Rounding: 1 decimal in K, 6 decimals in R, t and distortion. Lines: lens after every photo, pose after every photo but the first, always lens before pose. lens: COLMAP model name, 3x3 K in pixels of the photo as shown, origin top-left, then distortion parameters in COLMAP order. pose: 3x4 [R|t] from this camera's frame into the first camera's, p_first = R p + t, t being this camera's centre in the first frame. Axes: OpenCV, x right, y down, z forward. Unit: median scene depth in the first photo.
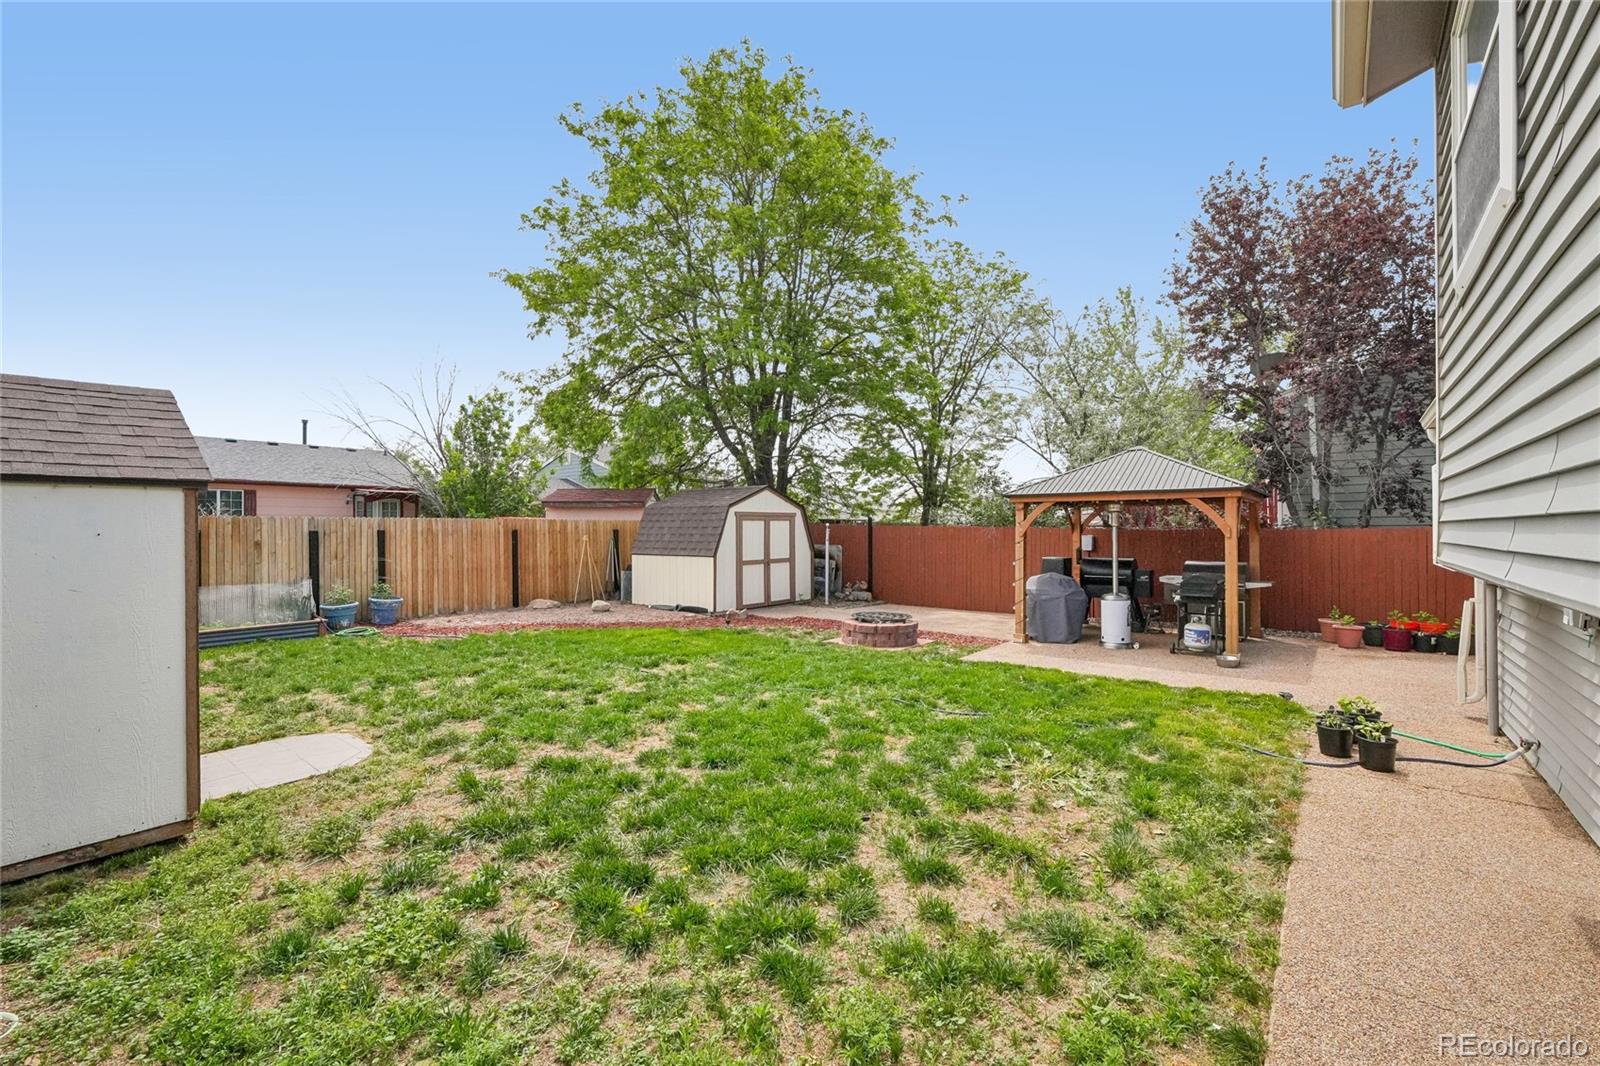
lens RADIAL K [[689.5, 0, 800.0], [0, 689.5, 533.0], [0, 0, 1]] dist [-0.000031, 0.000094]
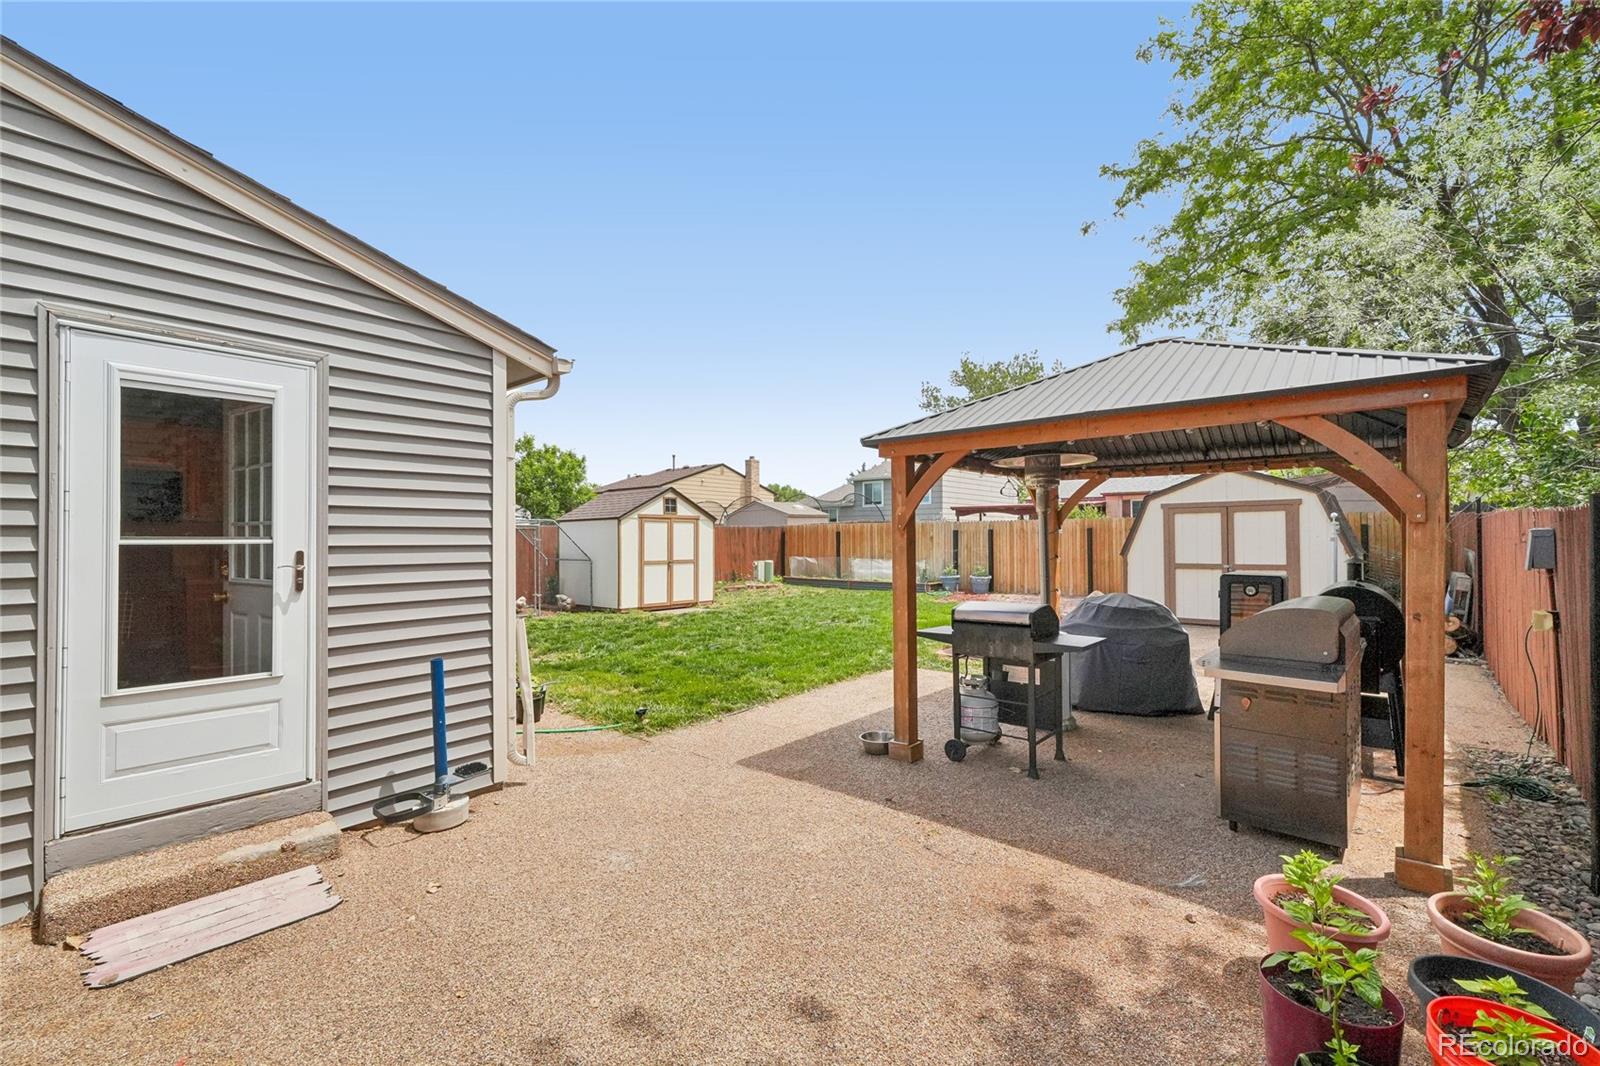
lens RADIAL K [[689.5, 0, 800.0], [0, 689.5, 533.0], [0, 0, 1]] dist [-0.000031, 0.000094]
pose [[-0.046114, -0.001417, -0.998935, 0.750634], [0.009427, 0.999954, -0.001854, 0.001281], [0.998892, -0.009502, -0.046099, 0.583072]]
